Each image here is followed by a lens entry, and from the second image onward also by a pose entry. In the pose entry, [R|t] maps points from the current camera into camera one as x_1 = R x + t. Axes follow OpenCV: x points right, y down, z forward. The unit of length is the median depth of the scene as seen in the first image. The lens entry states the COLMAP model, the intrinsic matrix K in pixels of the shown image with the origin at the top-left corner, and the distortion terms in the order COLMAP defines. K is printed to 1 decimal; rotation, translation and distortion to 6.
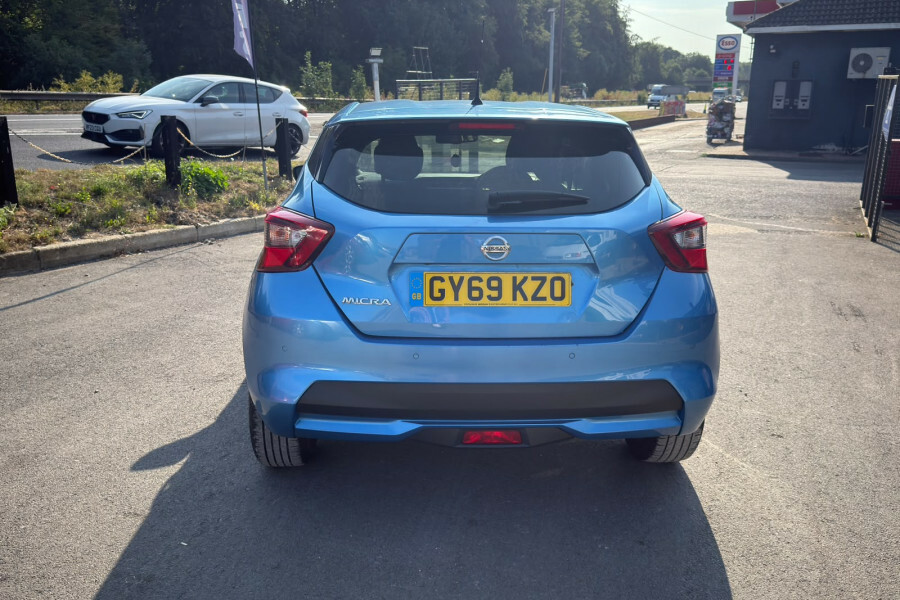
lens RADIAL K [[725.7, 0, 453.6], [0, 725.7, 296.8], [0, 0, 1]] dist [0.043699, -0.060366]
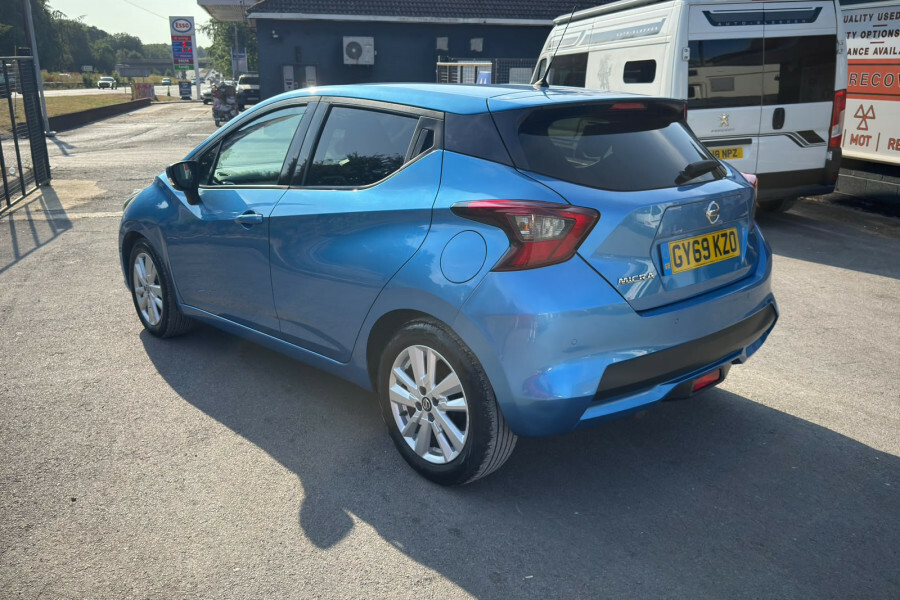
lens RADIAL K [[725.7, 0, 443.9], [0, 725.7, 303.1], [0, 0, 1]] dist [0.043699, -0.060366]
pose [[0.779939, -0.182309, 0.598715, -0.741858], [0.164549, 0.982710, 0.084879, -0.071127], [-0.603837, 0.032317, 0.796452, 0.266240]]
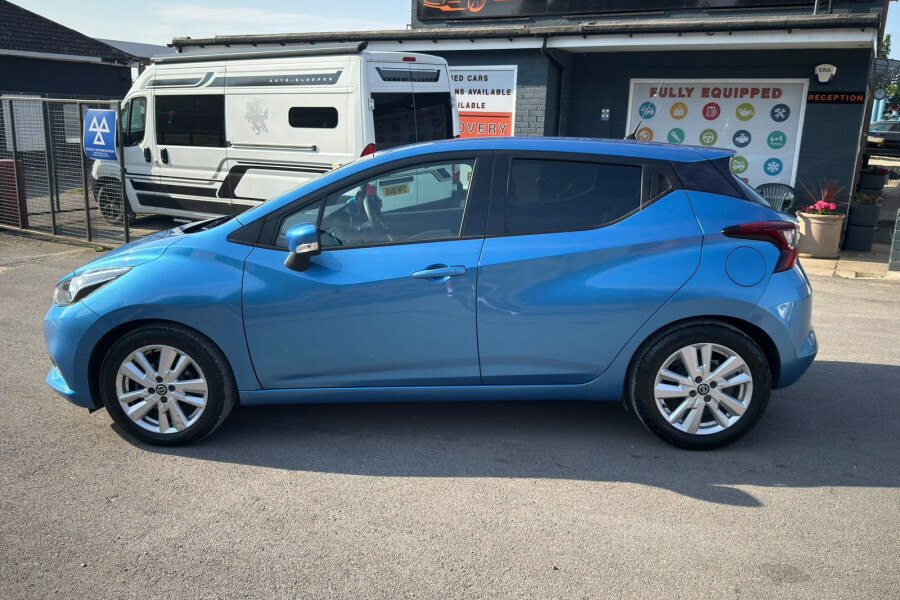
lens RADIAL K [[725.7, 0, 458.2], [0, 725.7, 309.7], [0, 0, 1]] dist [0.043699, -0.060366]
pose [[0.135088, -0.242192, 0.960778, -1.367054], [0.242269, 0.948307, 0.204984, -0.323133], [-0.960758, 0.205076, 0.186781, 1.116635]]
